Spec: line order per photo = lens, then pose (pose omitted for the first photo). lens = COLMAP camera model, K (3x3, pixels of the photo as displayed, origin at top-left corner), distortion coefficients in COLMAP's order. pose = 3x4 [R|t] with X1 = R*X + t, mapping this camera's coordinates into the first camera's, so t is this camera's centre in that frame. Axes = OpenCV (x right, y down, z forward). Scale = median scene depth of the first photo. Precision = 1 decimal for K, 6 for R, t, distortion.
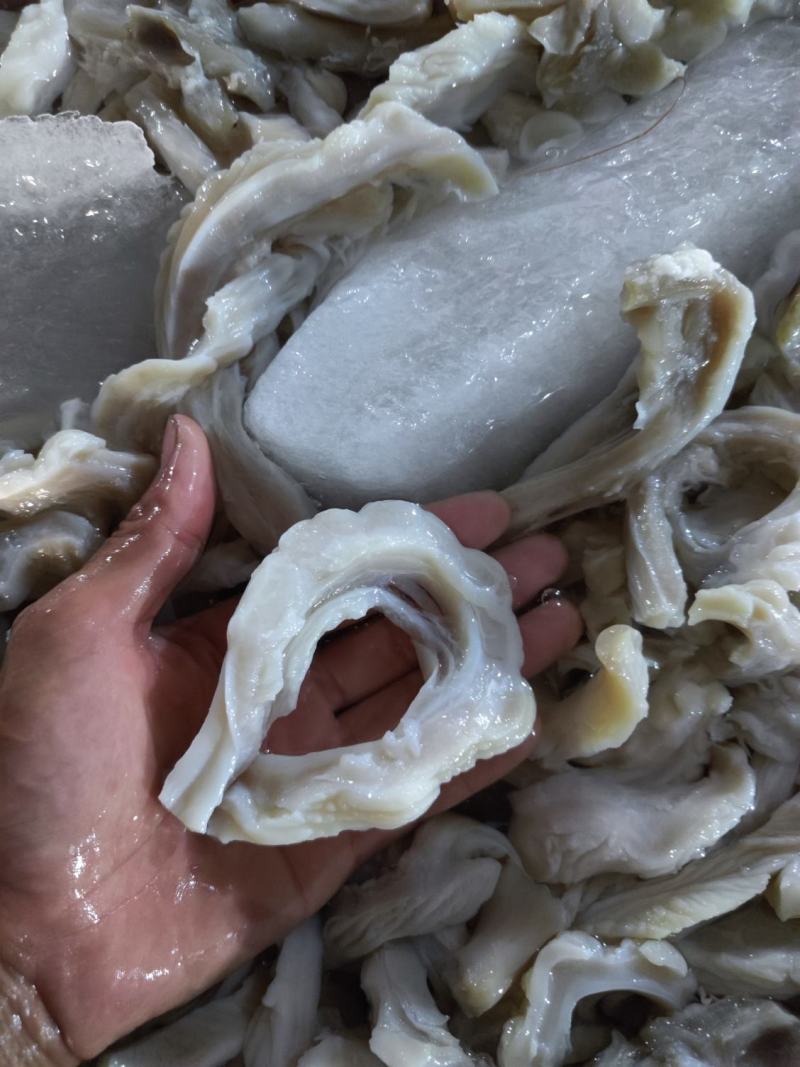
lens RADIAL K [[705.1, 0, 400.0], [0, 705.1, 533.5], [0, 0, 1]] dist [0.016358, -0.034917]
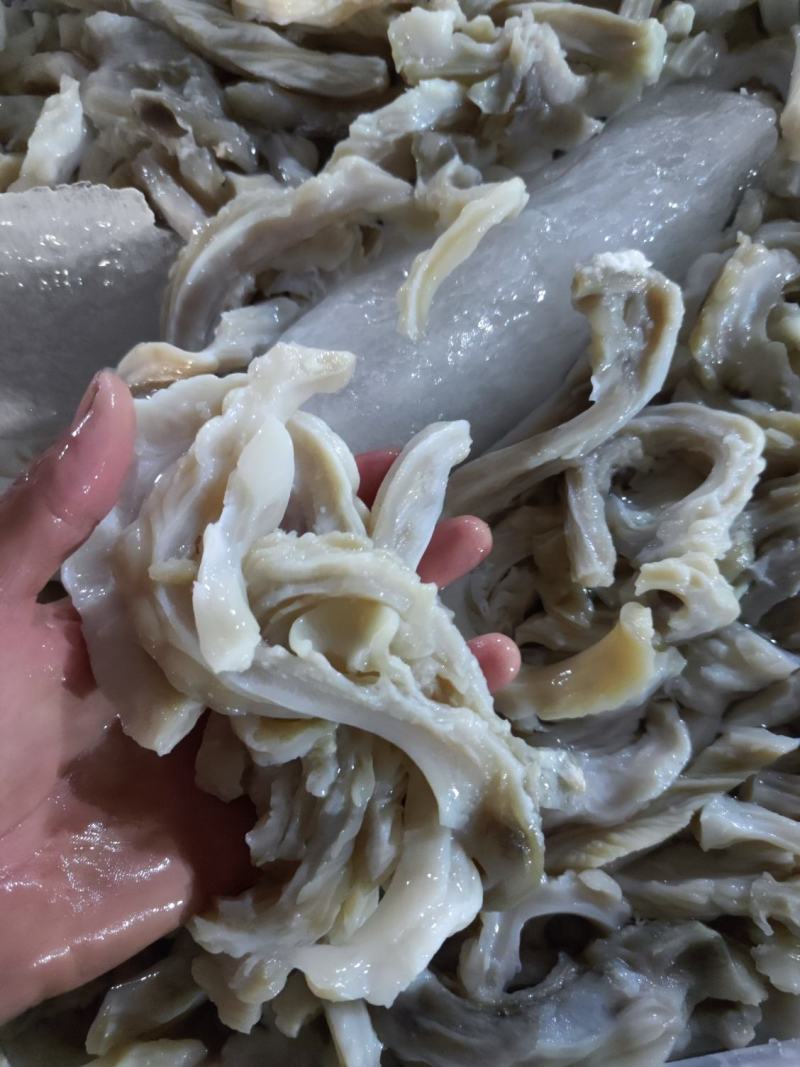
lens RADIAL K [[705.1, 0, 400.0], [0, 705.1, 533.5], [0, 0, 1]] dist [0.016358, -0.034917]
pose [[0.998360, -0.015914, 0.054985, -0.008328], [0.013755, 0.999128, 0.039412, -0.031231], [-0.055565, -0.038591, 0.997709, -0.197138]]
